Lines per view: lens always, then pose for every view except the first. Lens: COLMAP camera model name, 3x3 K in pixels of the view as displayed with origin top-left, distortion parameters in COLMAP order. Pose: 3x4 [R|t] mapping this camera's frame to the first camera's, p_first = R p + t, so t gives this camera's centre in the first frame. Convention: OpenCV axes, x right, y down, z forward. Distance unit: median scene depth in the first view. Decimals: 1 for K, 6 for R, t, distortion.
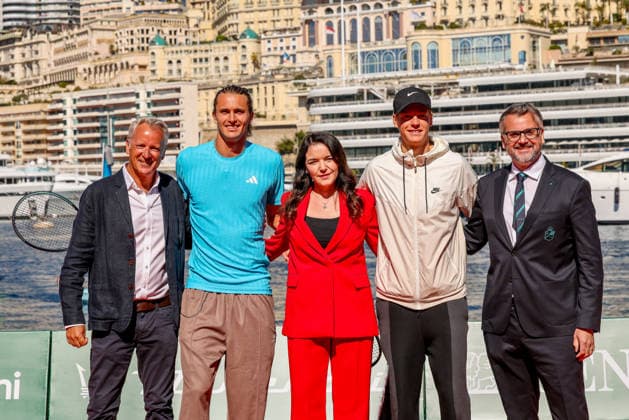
lens RADIAL K [[2170.1, 0, 335.1], [0, 2170.1, 202.7], [0, 0, 1]] dist [-0.081679, 0.000000]
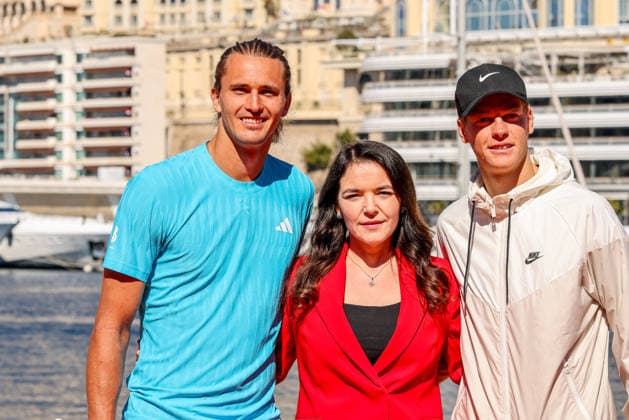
lens RADIAL K [[3125.6, 0, 316.1], [0, 3125.6, 212.6], [0, 0, 1]] dist [-0.113829, 0.000000]
pose [[0.998963, 0.029535, -0.034650, 0.005220], [-0.029651, 0.999556, -0.002824, -0.009182], [0.034551, 0.003848, 0.999396, 0.187404]]
